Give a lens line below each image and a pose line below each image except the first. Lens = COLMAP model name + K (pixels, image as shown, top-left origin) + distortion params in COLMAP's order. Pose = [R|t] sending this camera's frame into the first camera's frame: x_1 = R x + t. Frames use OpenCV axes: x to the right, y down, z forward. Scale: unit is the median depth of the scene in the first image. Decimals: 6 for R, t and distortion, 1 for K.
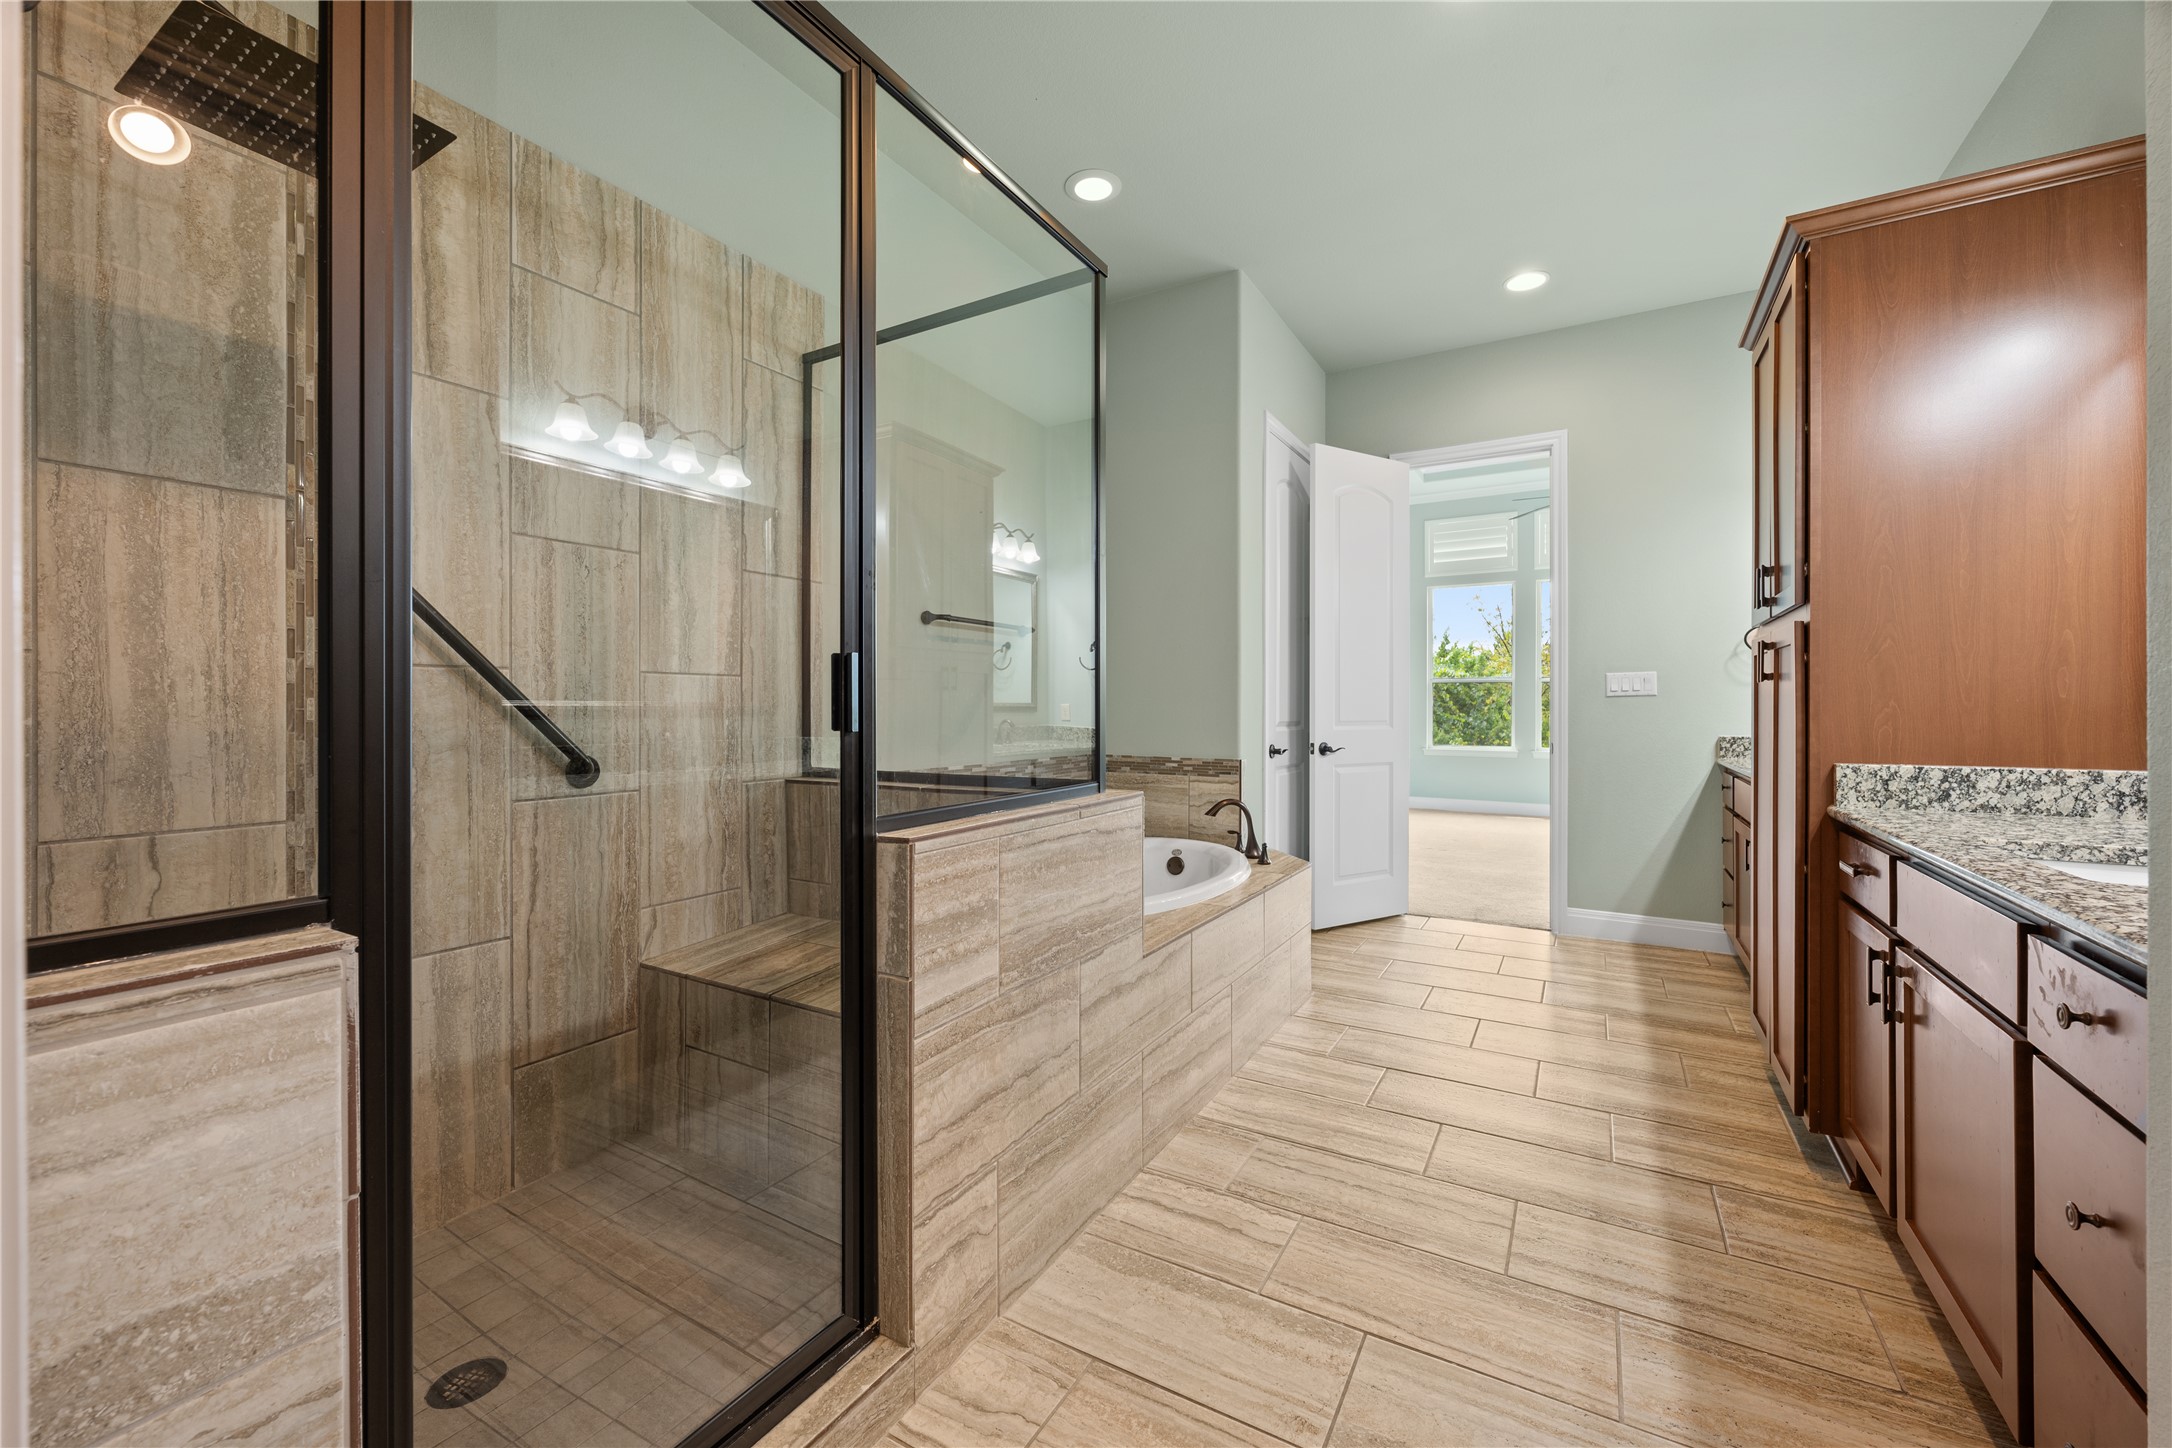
lens RADIAL K [[862.7, 0, 1088.8], [0, 862.7, 713.5], [0, 0, 1]] dist [-0.003138, 0.000455]
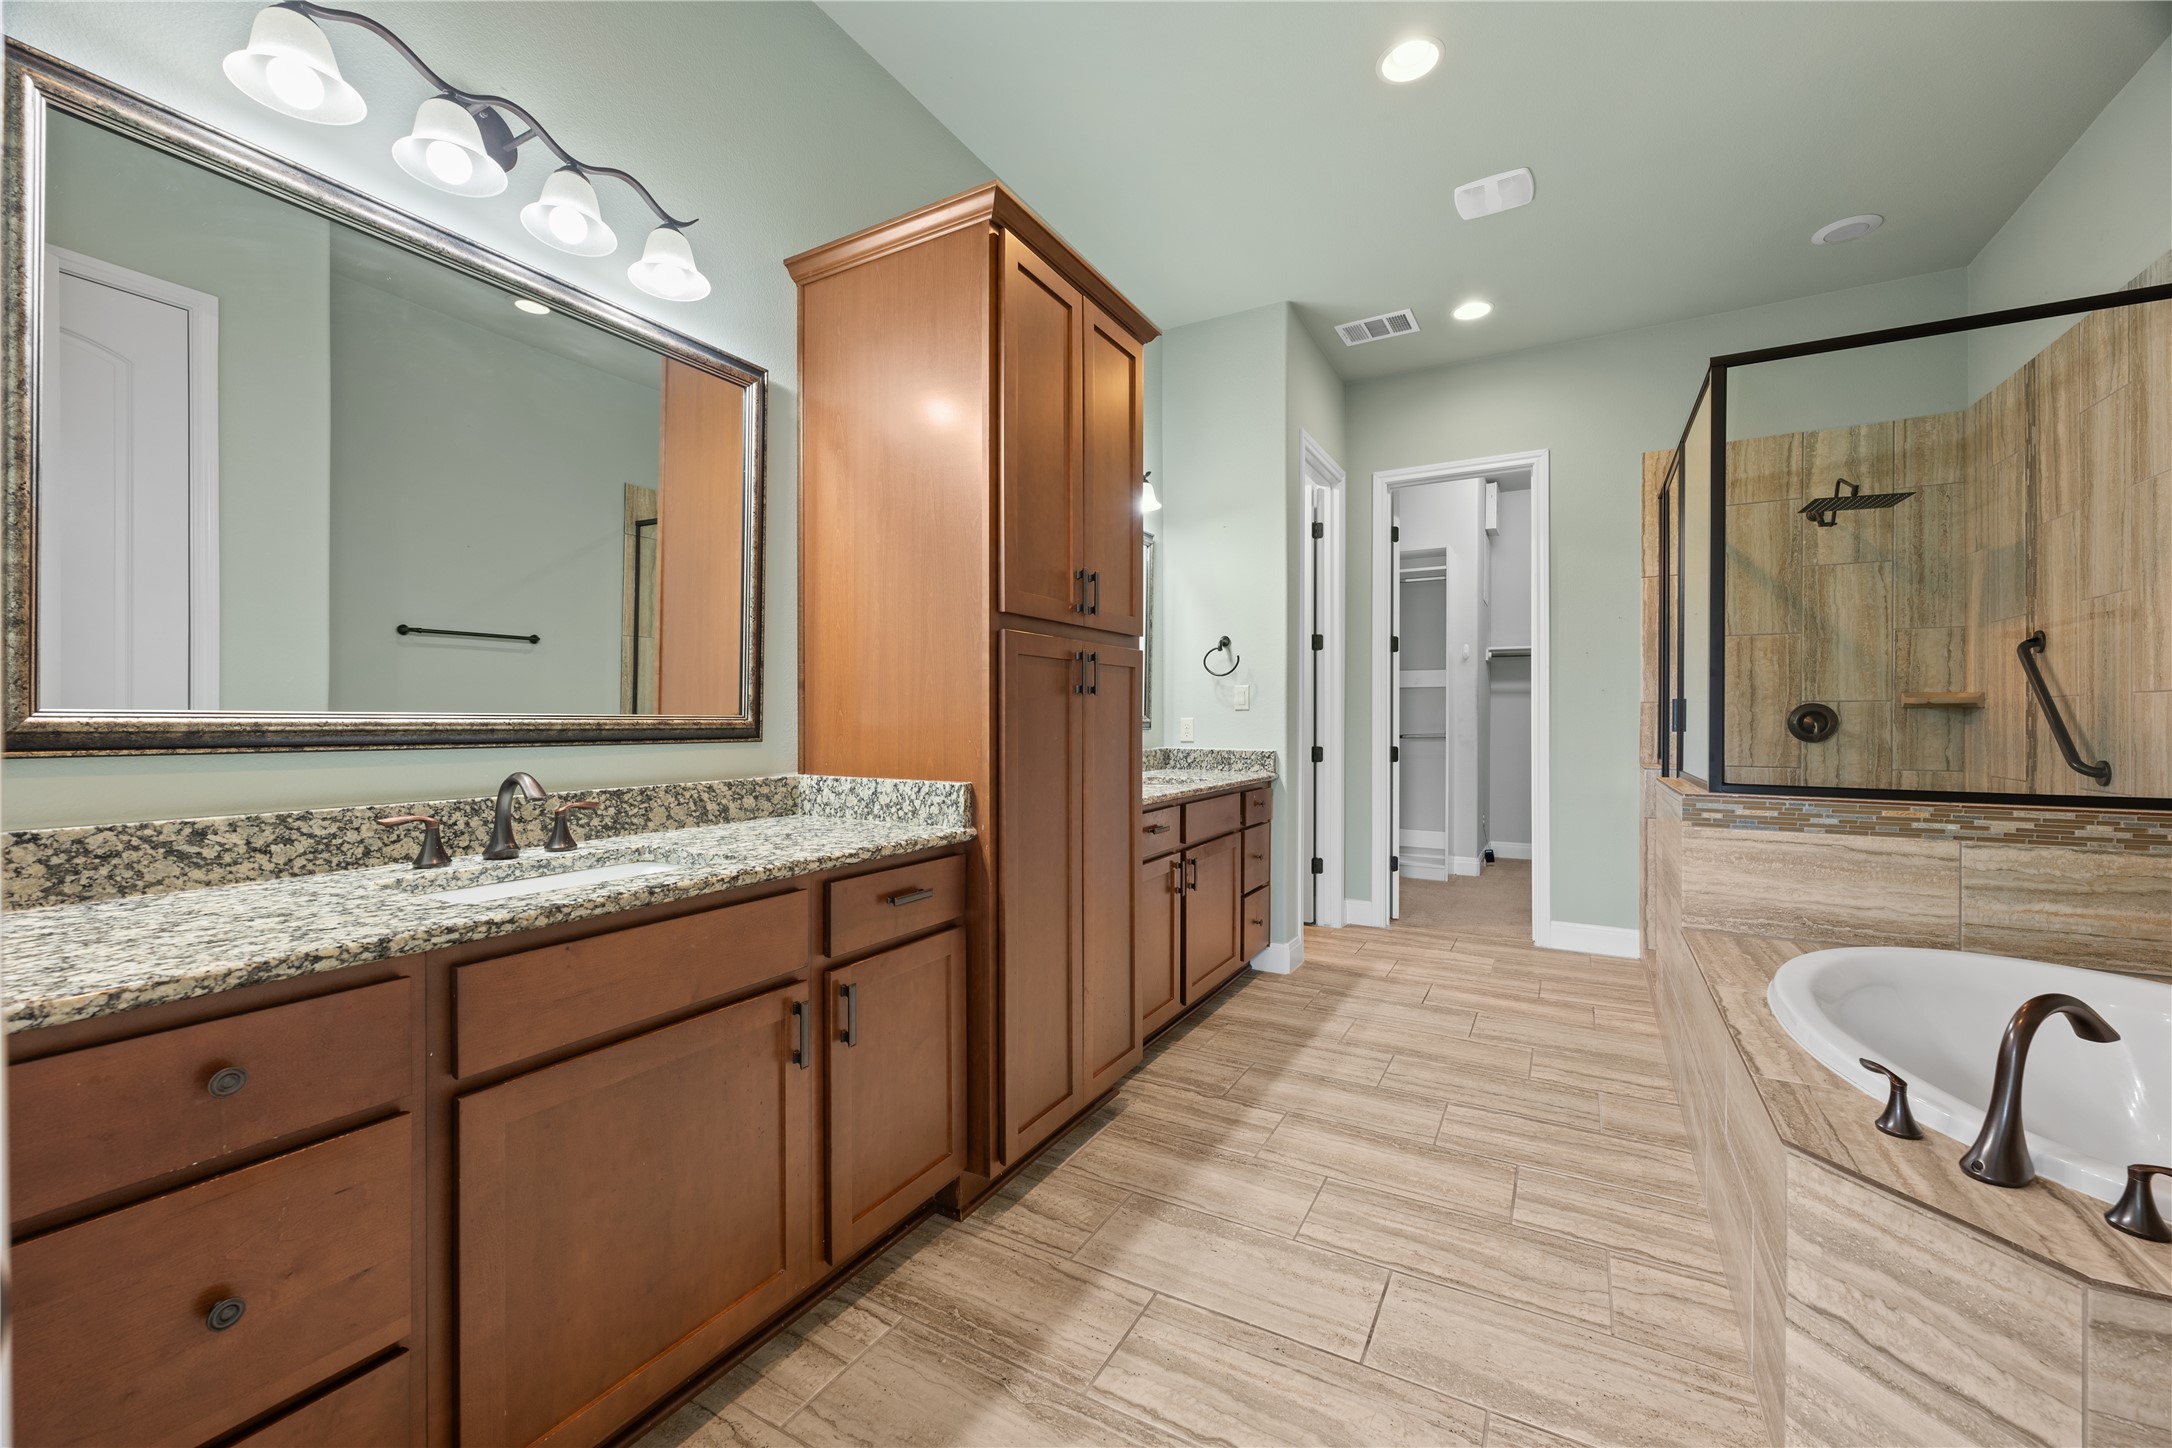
lens RADIAL K [[862.7, 0, 1080.8], [0, 862.7, 716.8], [0, 0, 1]] dist [-0.003138, 0.000455]
pose [[-0.999944, -0.000308, -0.010546, 0.969249], [-0.000361, 0.999987, 0.005026, -0.022459], [0.010544, 0.005030, -0.999932, 2.327080]]
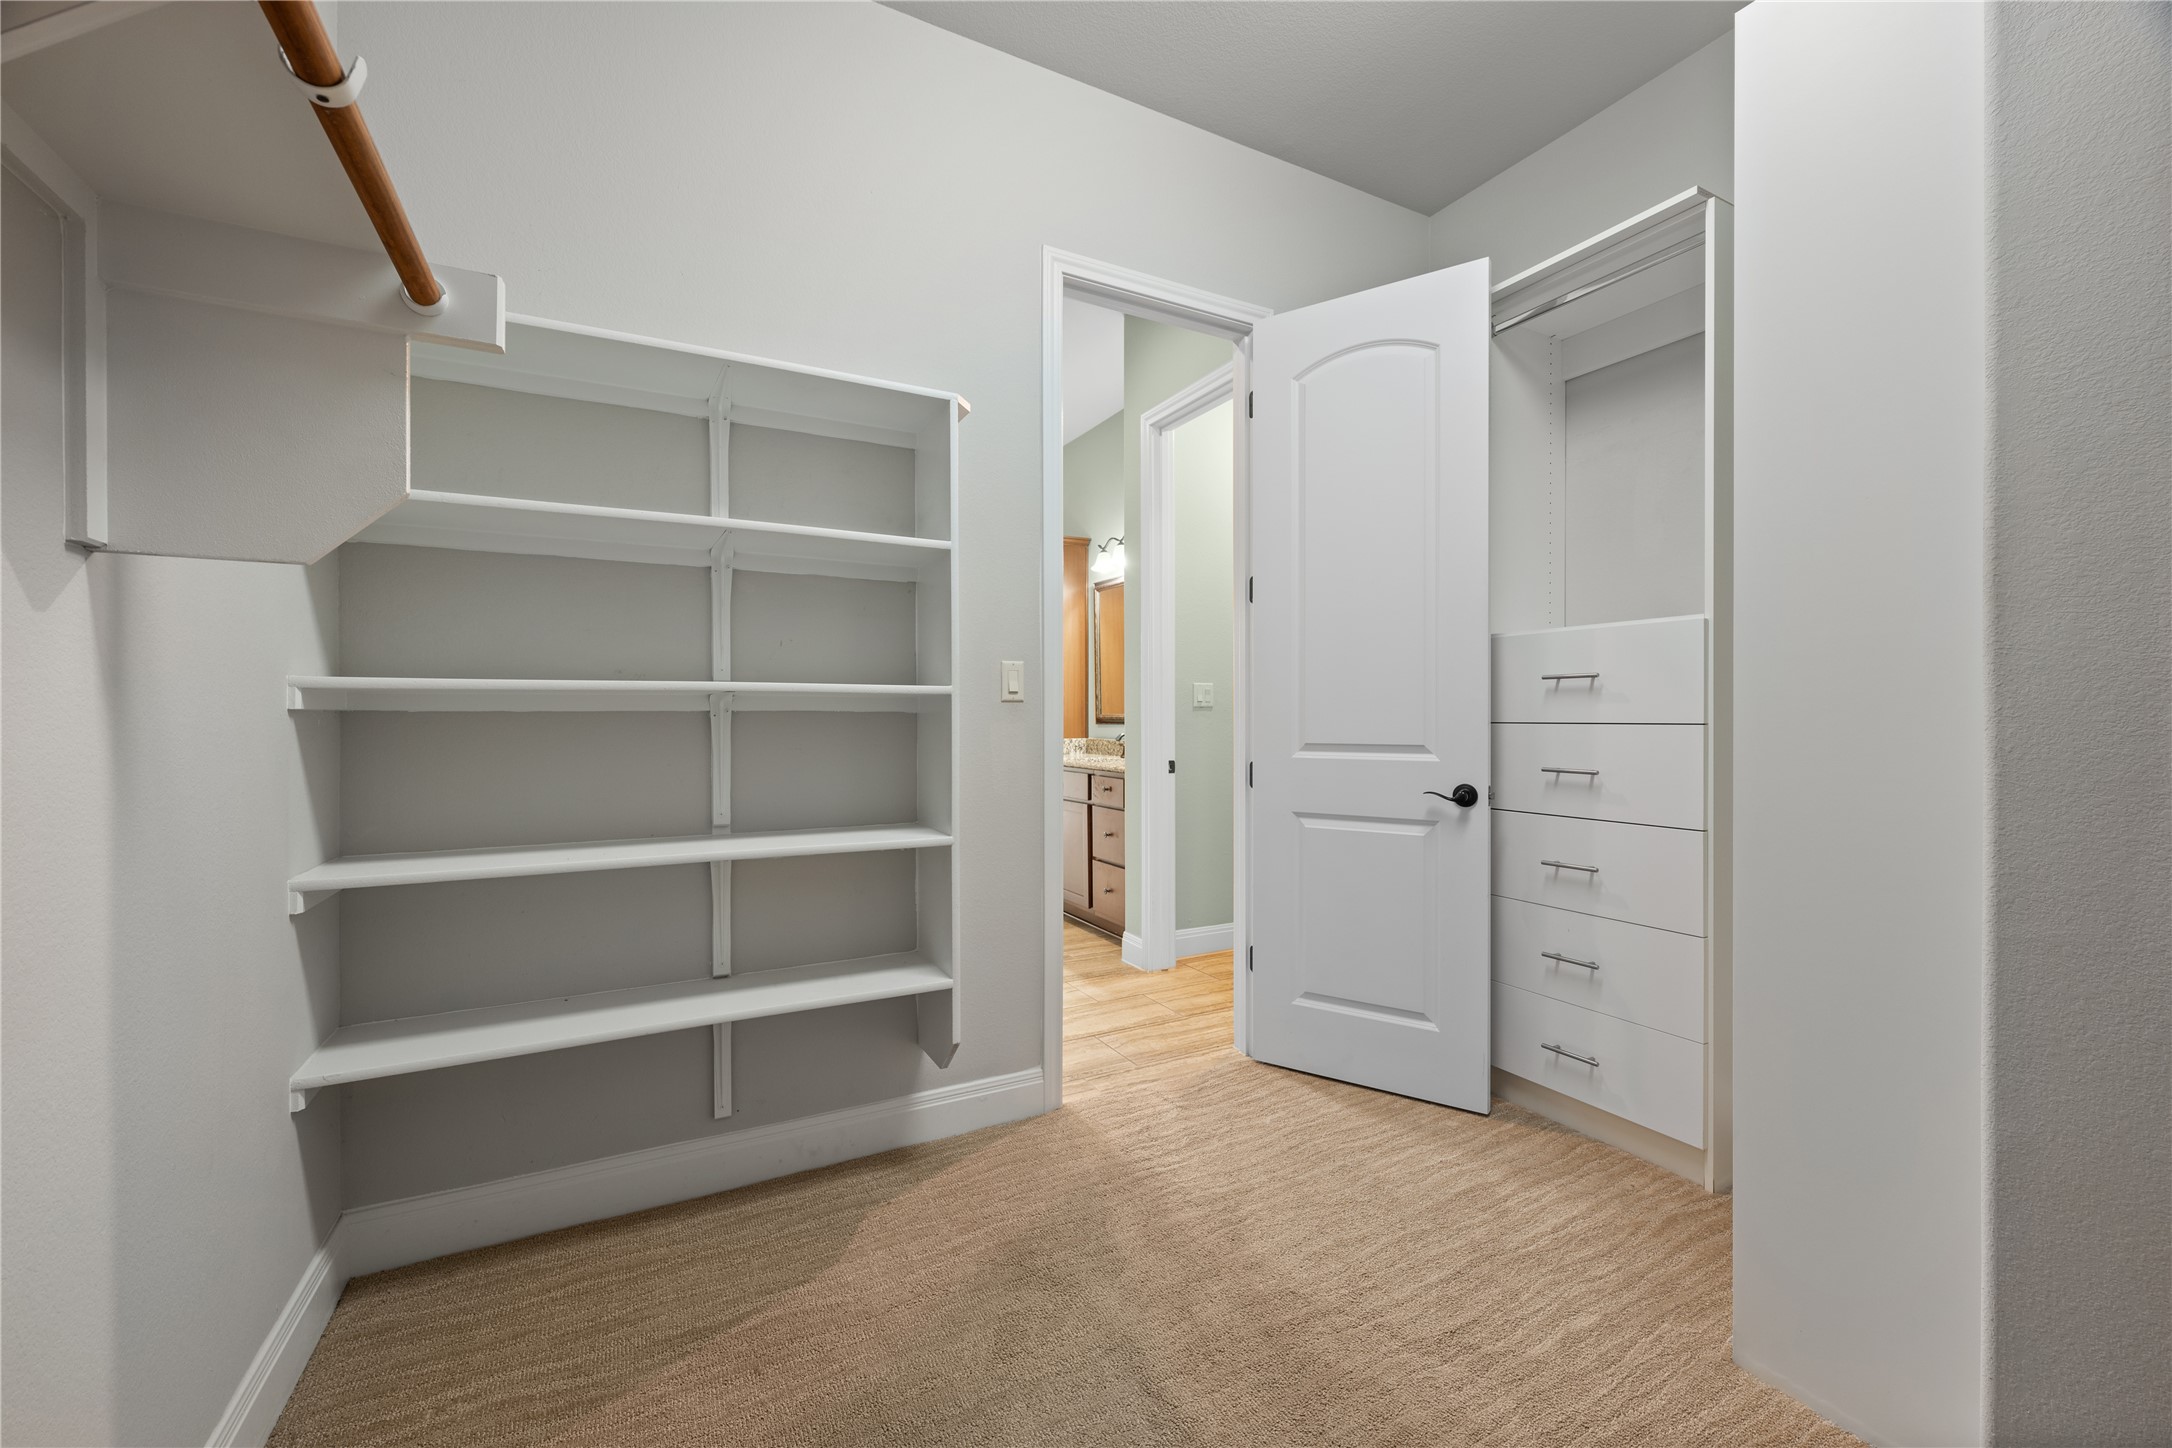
lens RADIAL K [[862.7, 0, 1083.8], [0, 862.7, 722.3], [0, 0, 1]] dist [-0.003138, 0.000455]
pose [[0.520715, -0.001165, 0.853730, -1.194540], [0.001744, 0.999998, 0.000301, 0.012655], [-0.853729, 0.001332, 0.520716, -0.468979]]
